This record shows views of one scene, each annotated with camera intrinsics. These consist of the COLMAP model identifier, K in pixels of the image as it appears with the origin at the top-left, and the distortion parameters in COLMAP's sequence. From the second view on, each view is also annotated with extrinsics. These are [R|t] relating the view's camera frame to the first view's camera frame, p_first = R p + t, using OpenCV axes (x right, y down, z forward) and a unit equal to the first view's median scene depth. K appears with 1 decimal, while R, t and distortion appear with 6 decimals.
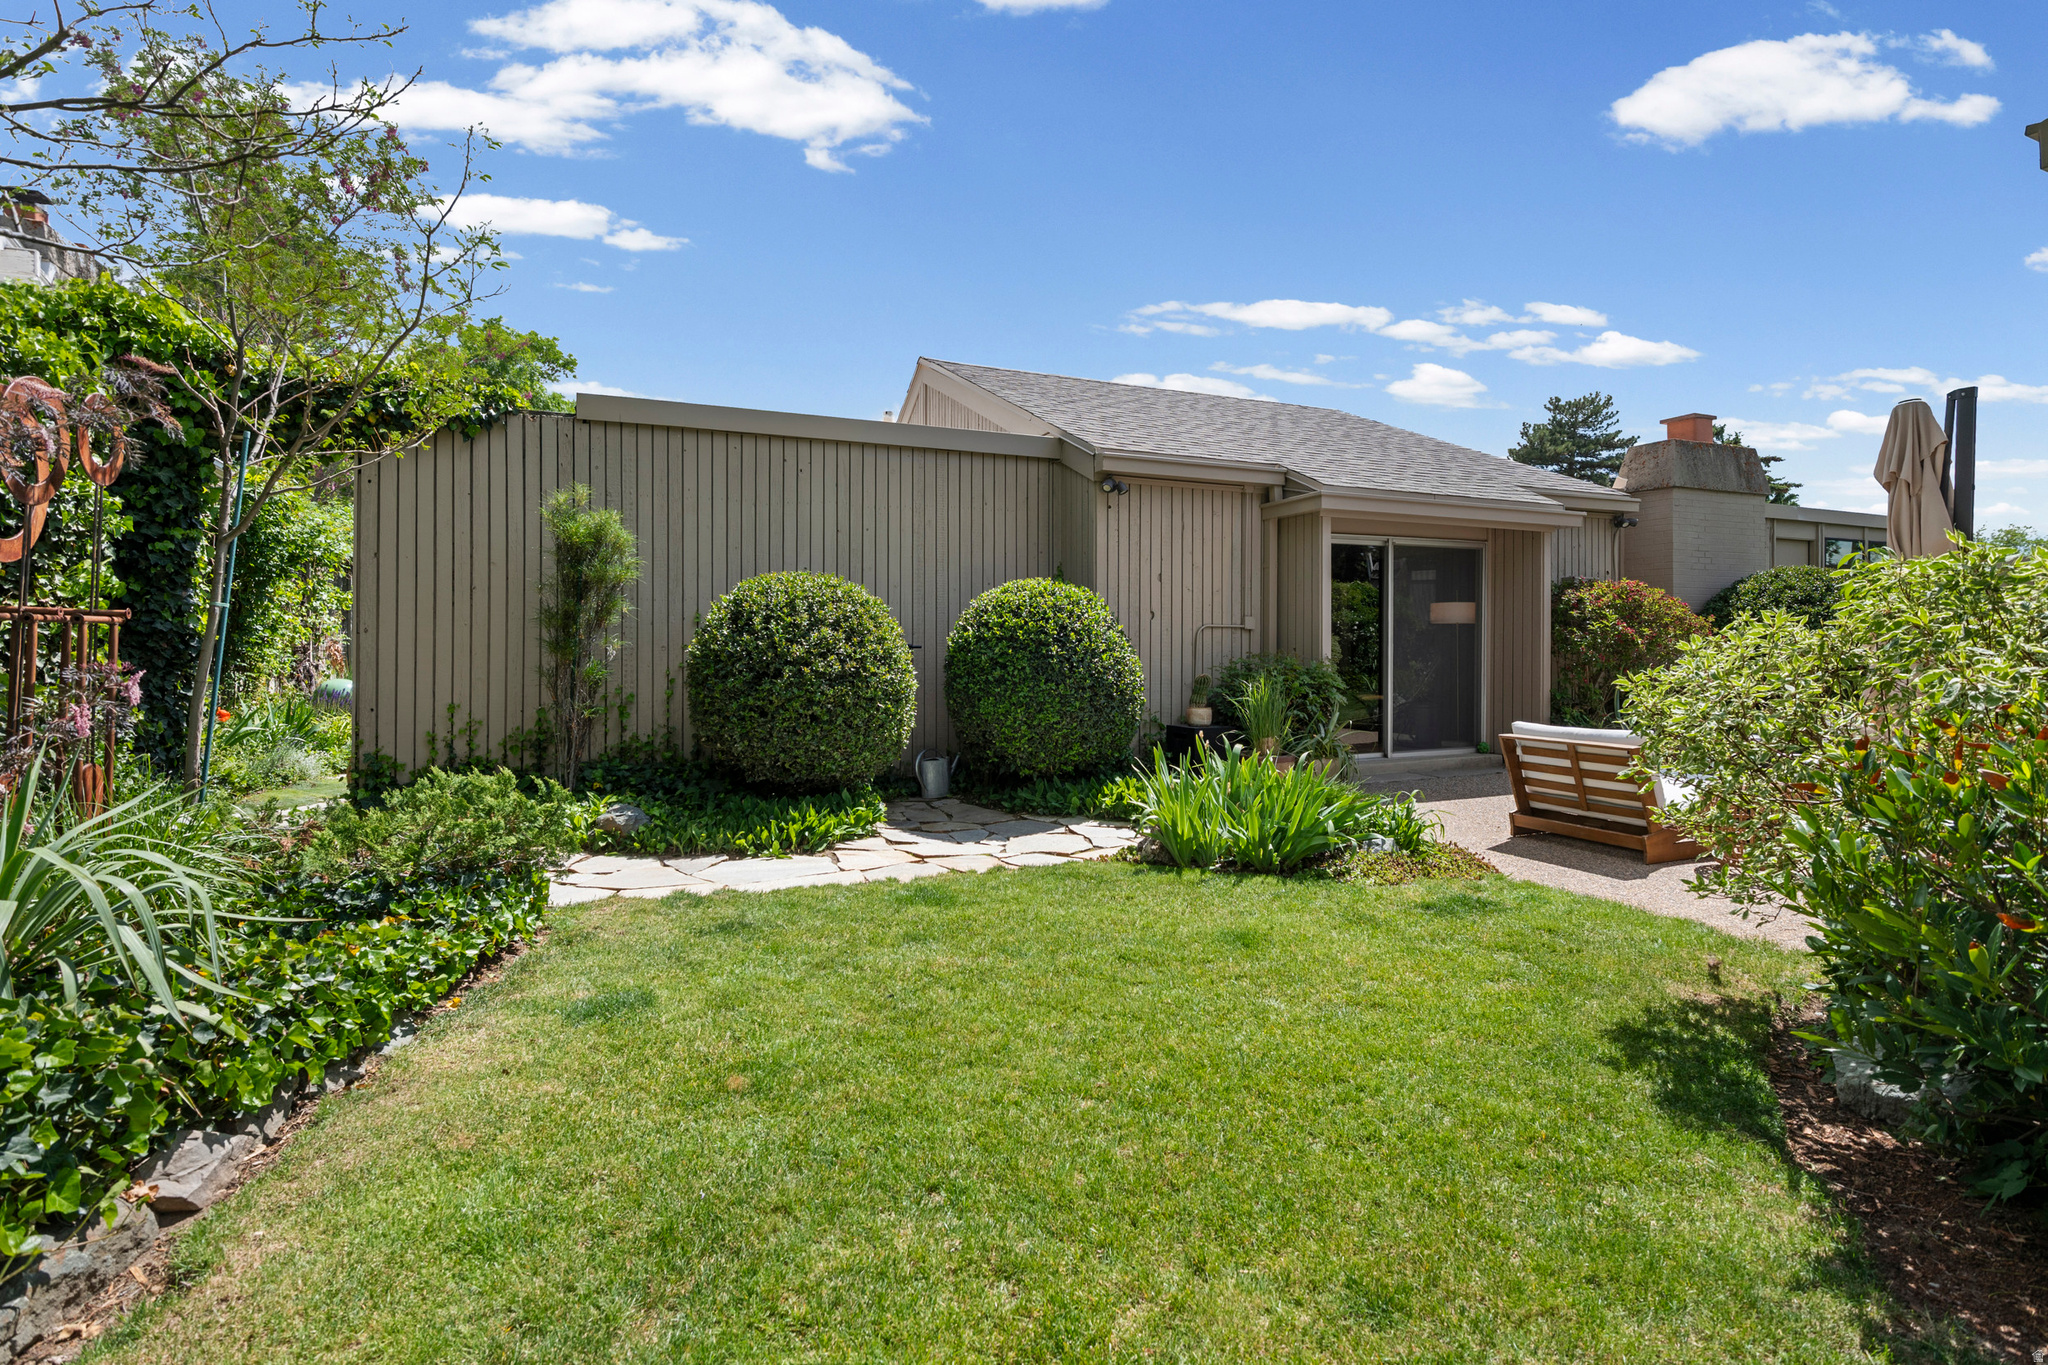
lens RADIAL K [[931.0, 0, 1019.2], [0, 931.0, 672.2], [0, 0, 1]] dist [-0.000375, 0.000101]
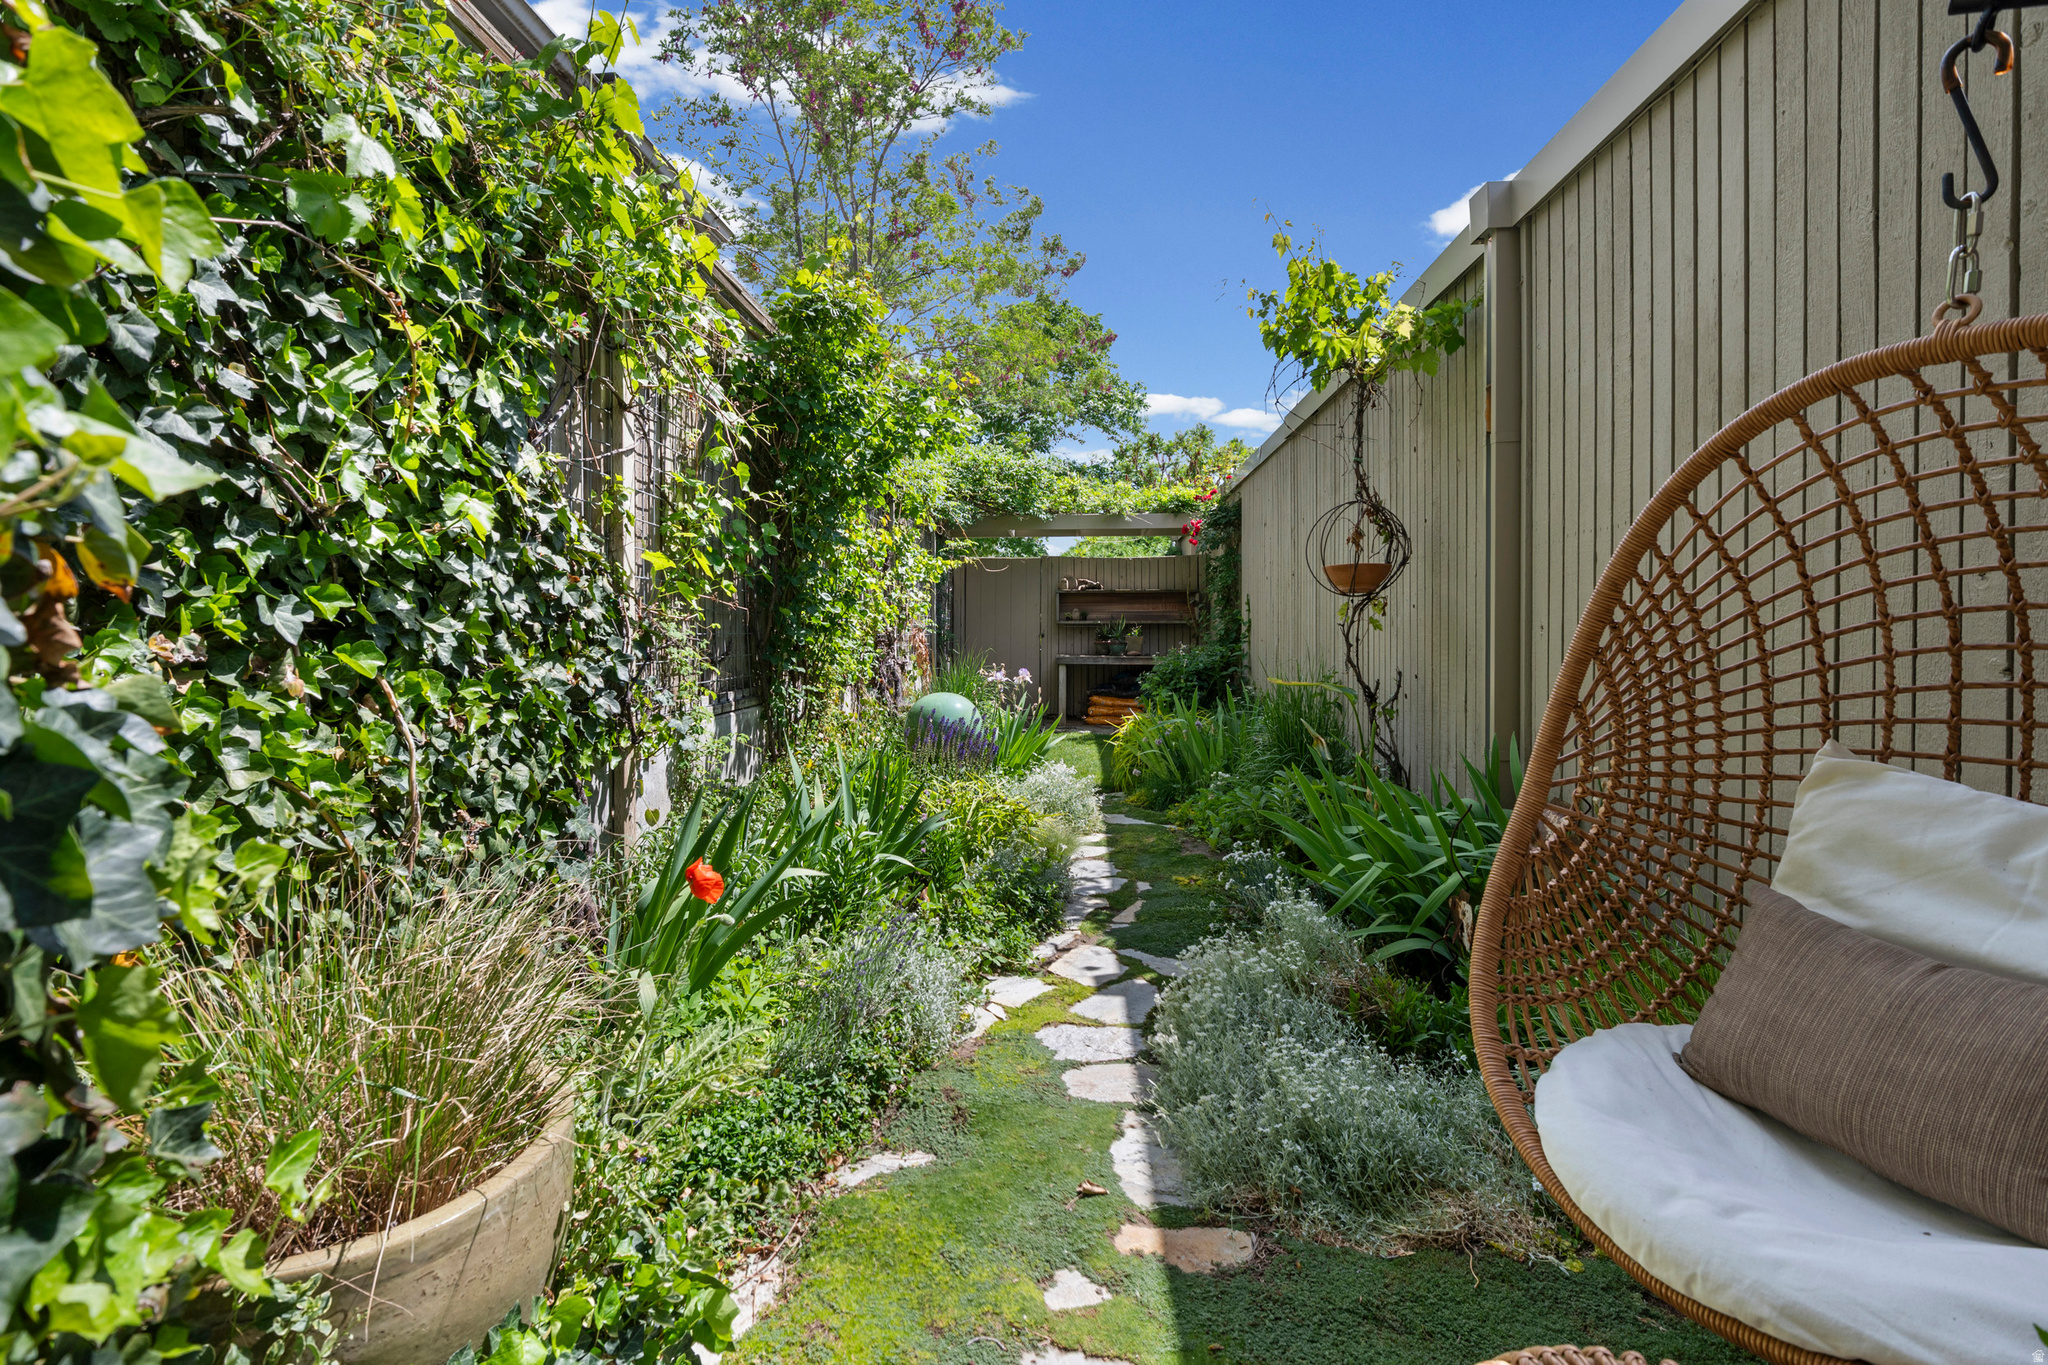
lens RADIAL K [[931.0, 0, 1019.2], [0, 931.0, 672.2], [0, 0, 1]] dist [-0.000375, 0.000101]
pose [[0.877818, 0.004704, -0.478972, -0.402479], [0.000392, 0.999944, 0.010539, -0.009246], [0.478995, -0.009439, 0.877767, 0.506564]]
